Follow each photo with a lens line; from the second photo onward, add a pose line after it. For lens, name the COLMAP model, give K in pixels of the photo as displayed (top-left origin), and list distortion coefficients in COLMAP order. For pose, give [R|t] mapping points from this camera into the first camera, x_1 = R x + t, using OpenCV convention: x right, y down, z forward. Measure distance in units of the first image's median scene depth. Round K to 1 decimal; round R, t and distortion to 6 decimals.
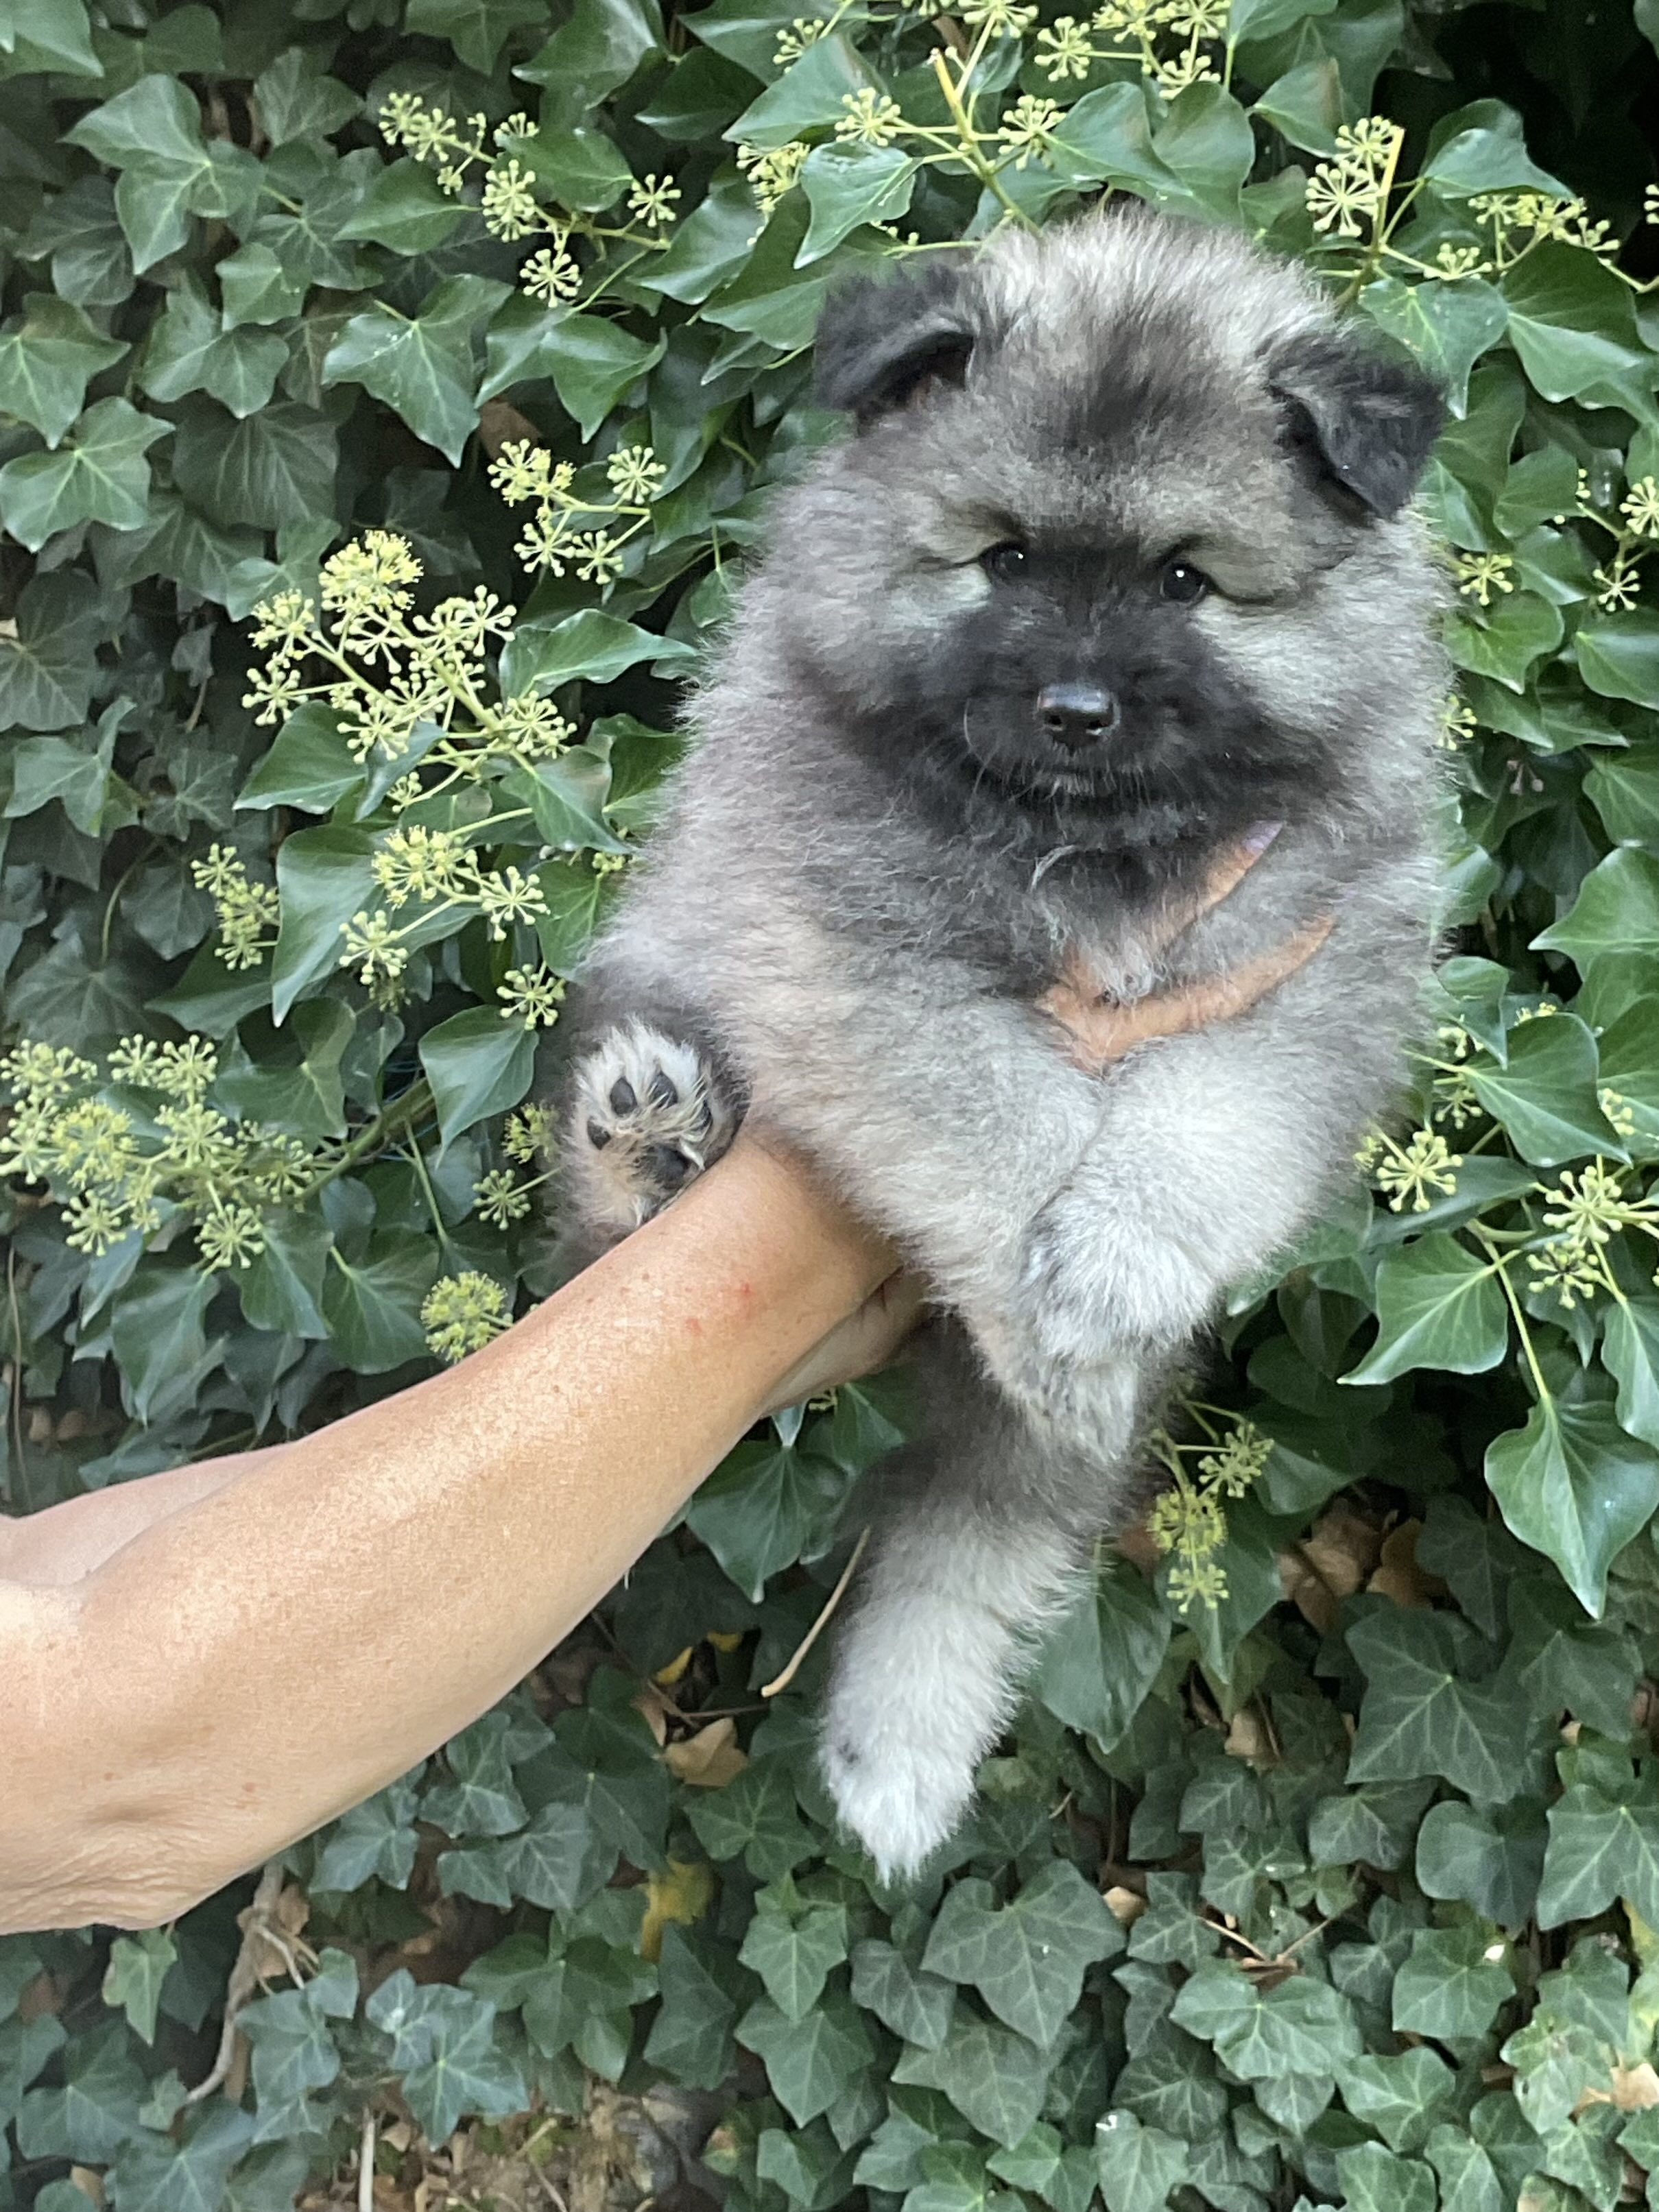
lens RADIAL K [[3892.4, 0, 863.0], [0, 3892.4, 1093.5], [0, 0, 1]] dist [0.114583, 0.018396]
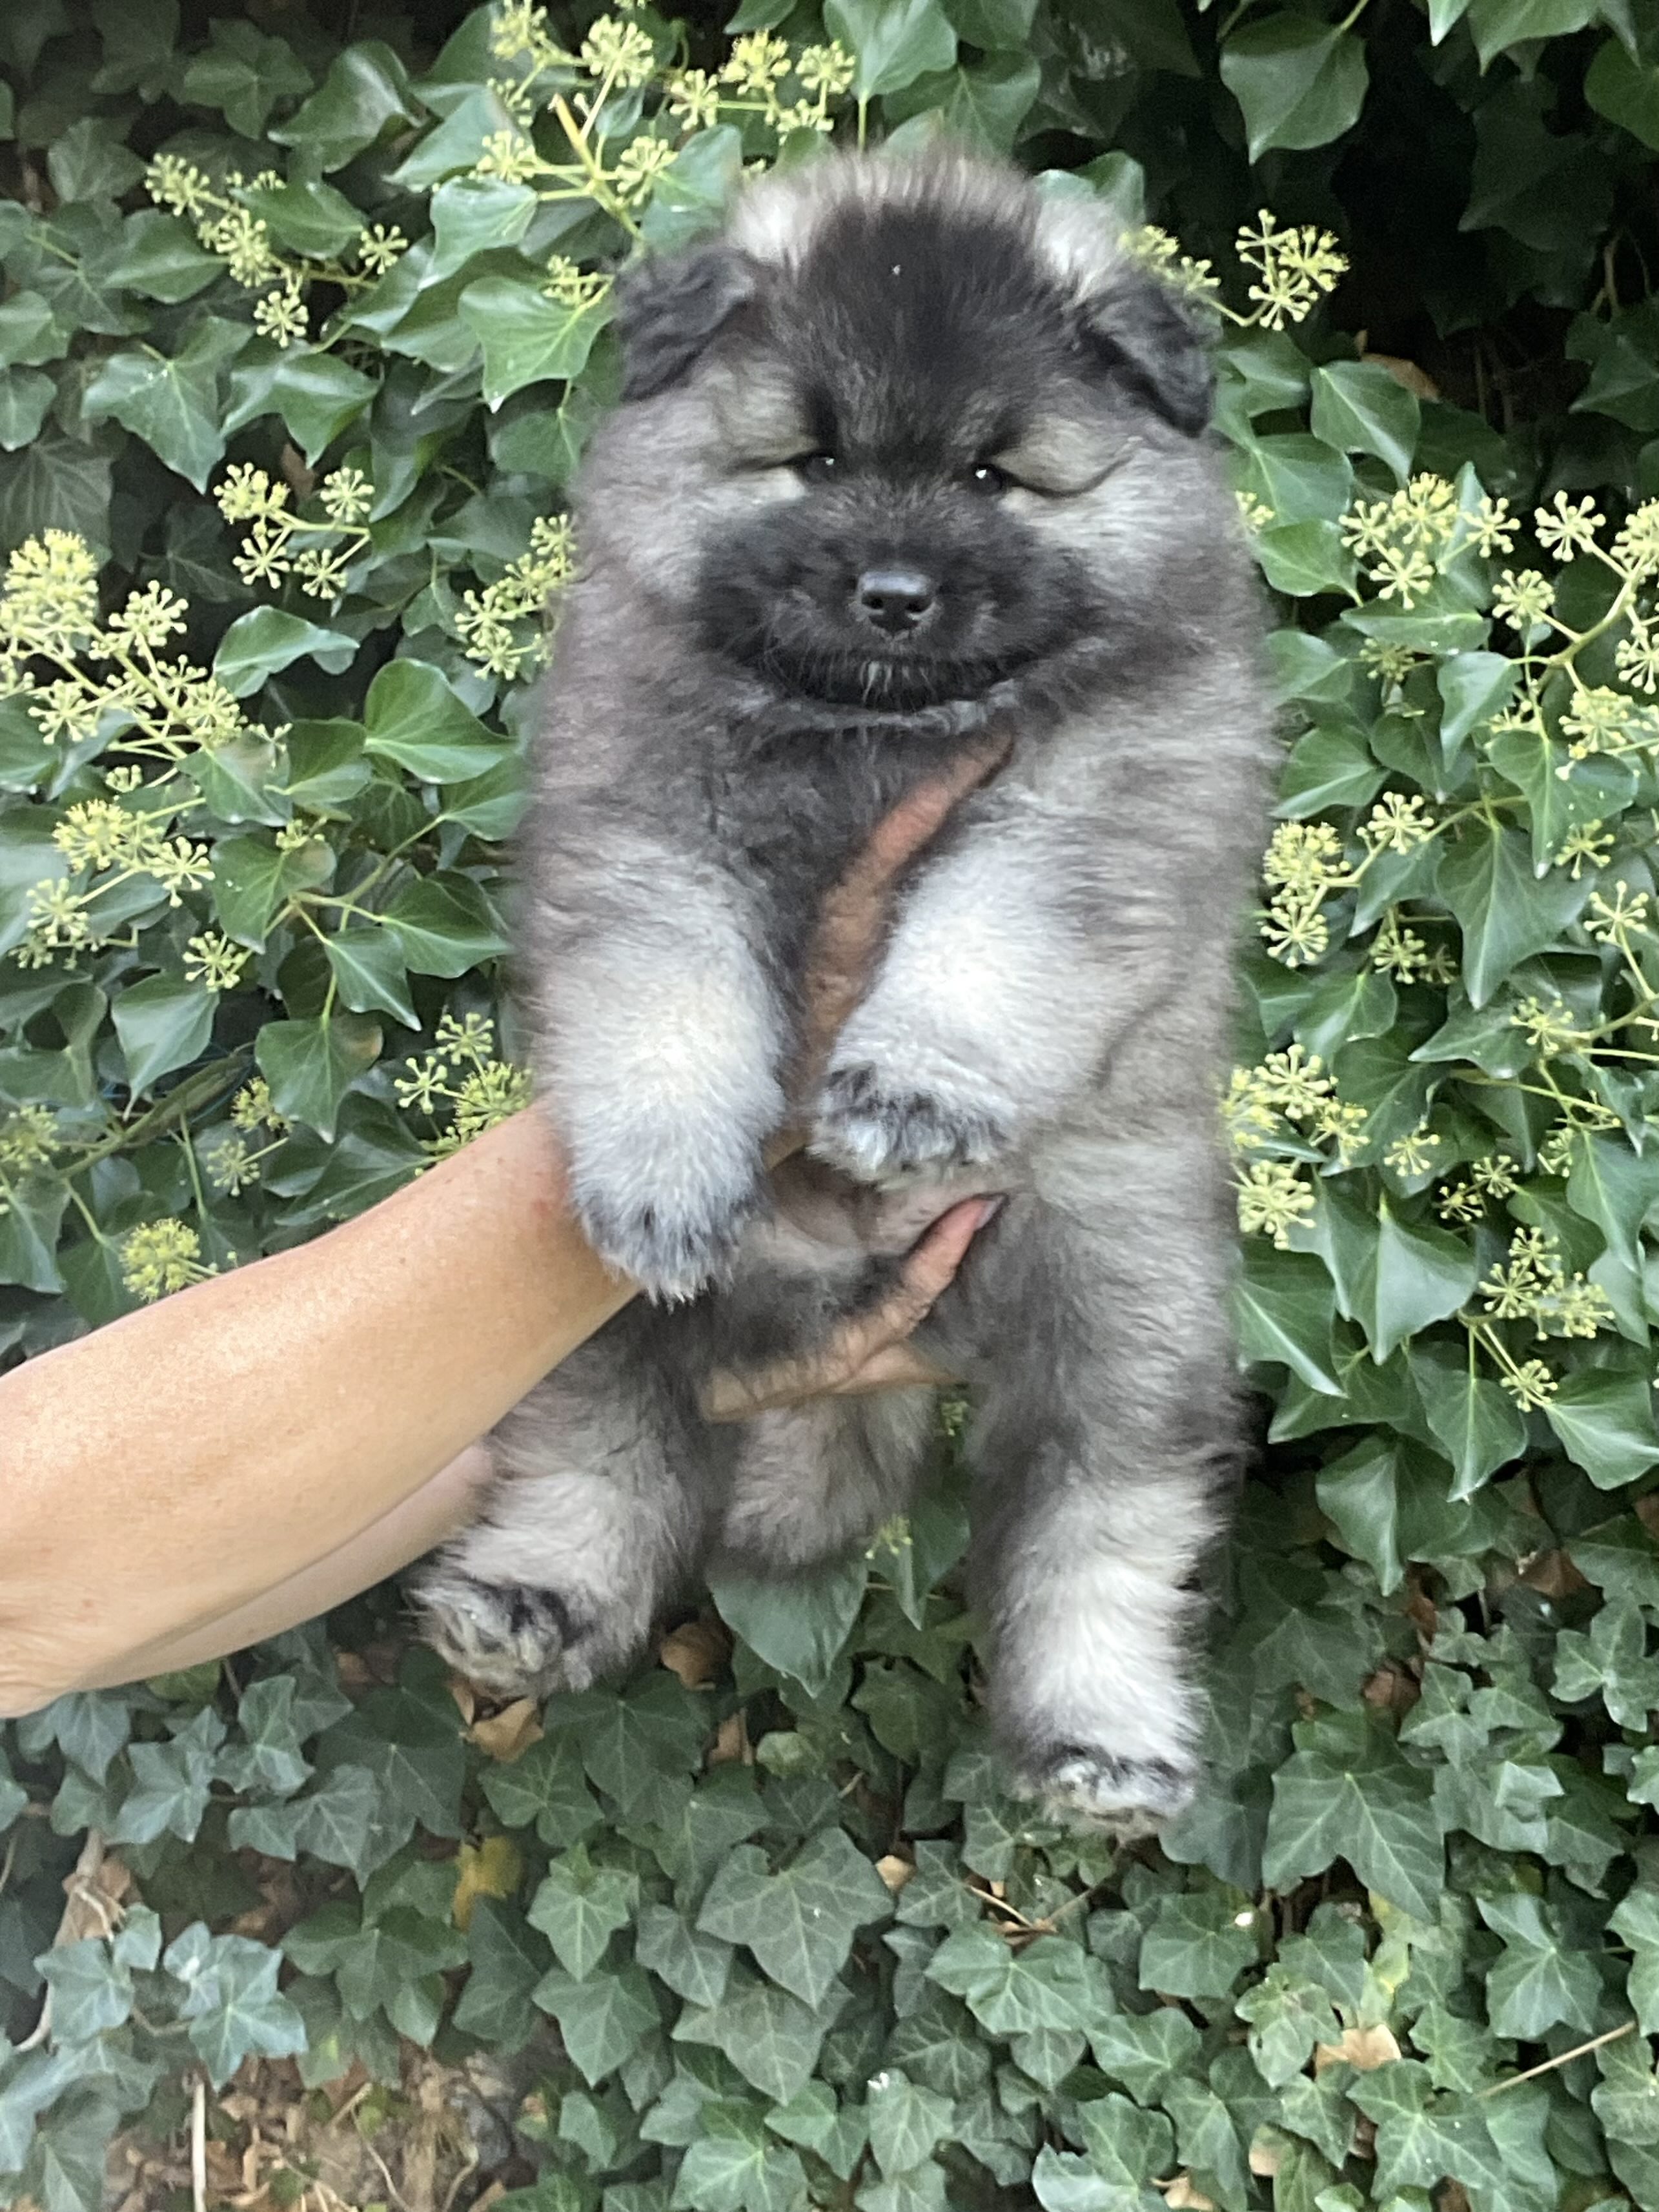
lens RADIAL K [[3886.5, 0, 882.3], [0, 3886.5, 1105.6], [0, 0, 1]] dist [0.142574, -0.101287]
pose [[0.999601, 0.004050, -0.027948, 0.113558], [-0.004939, 0.999481, -0.031826, 0.042240], [0.027805, 0.031951, 0.999103, -0.073354]]
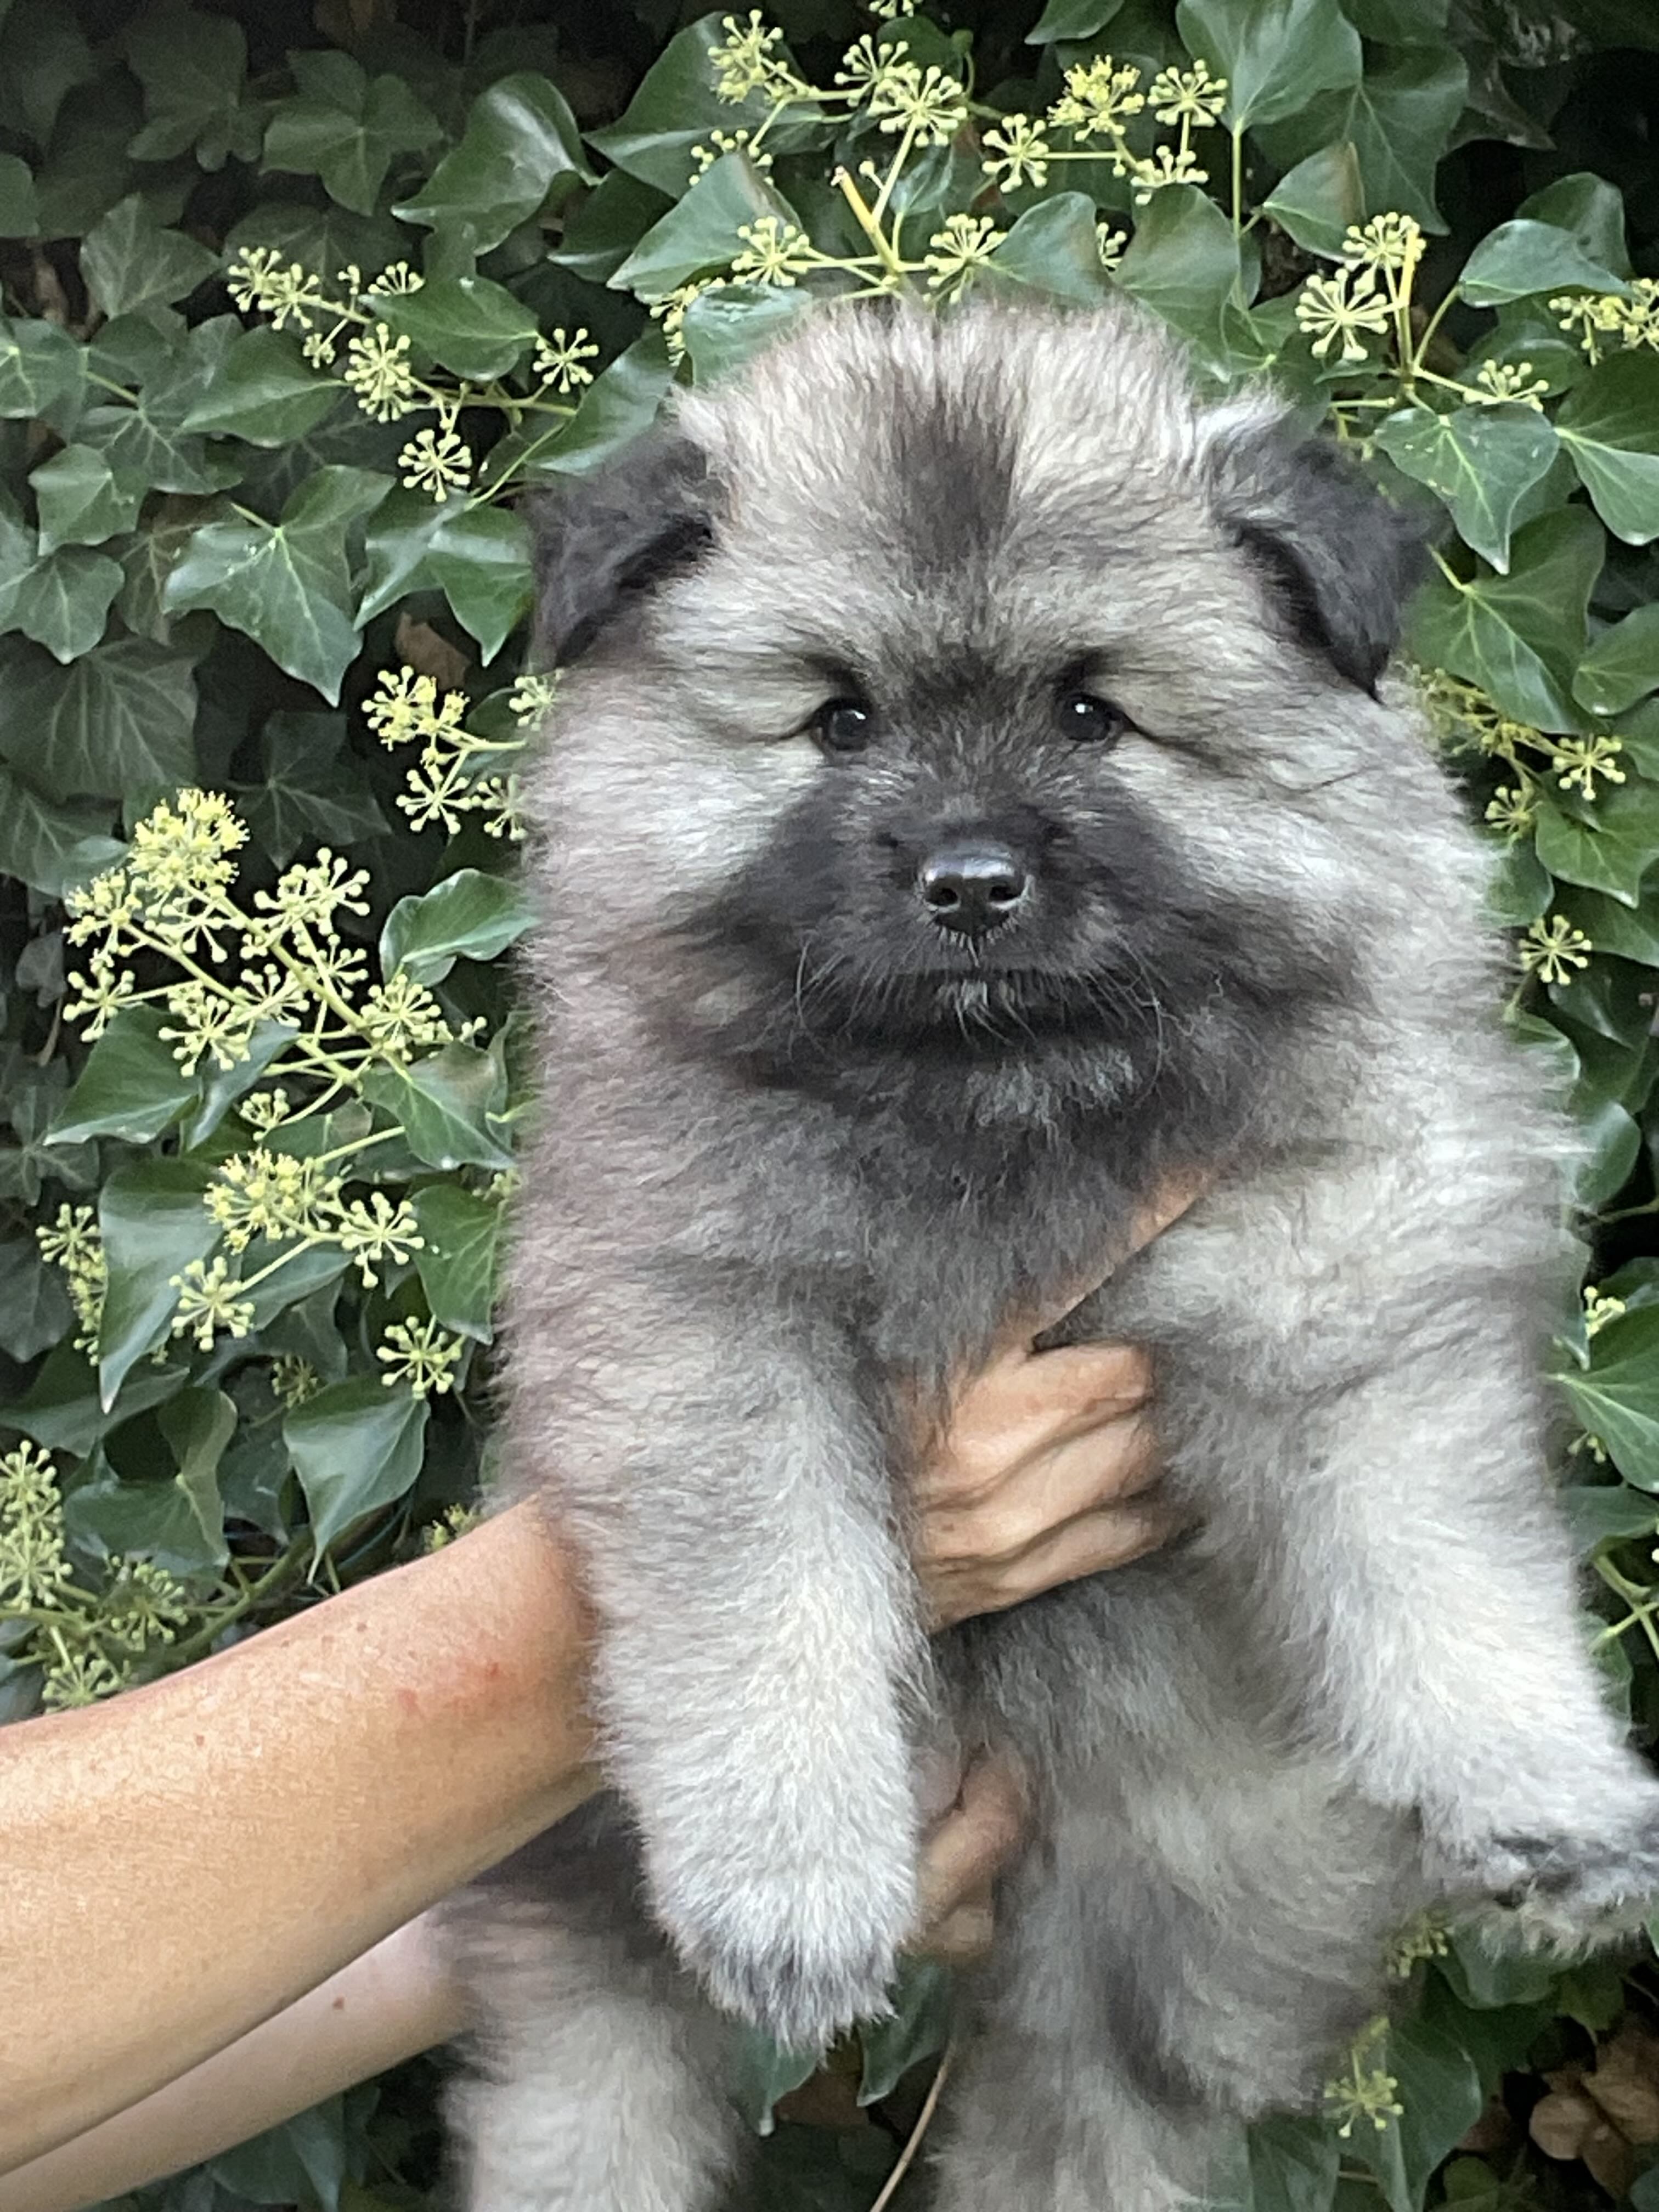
lens RADIAL K [[5816.2, 0, 871.1], [0, 5816.2, 1112.3], [0, 0, 1]] dist [0.087781, 1.154554]
pose [[0.996496, -0.055762, -0.062333, 0.071524], [0.050243, 0.994954, -0.086841, 0.028408], [0.066861, 0.083405, 0.994270, -0.152847]]
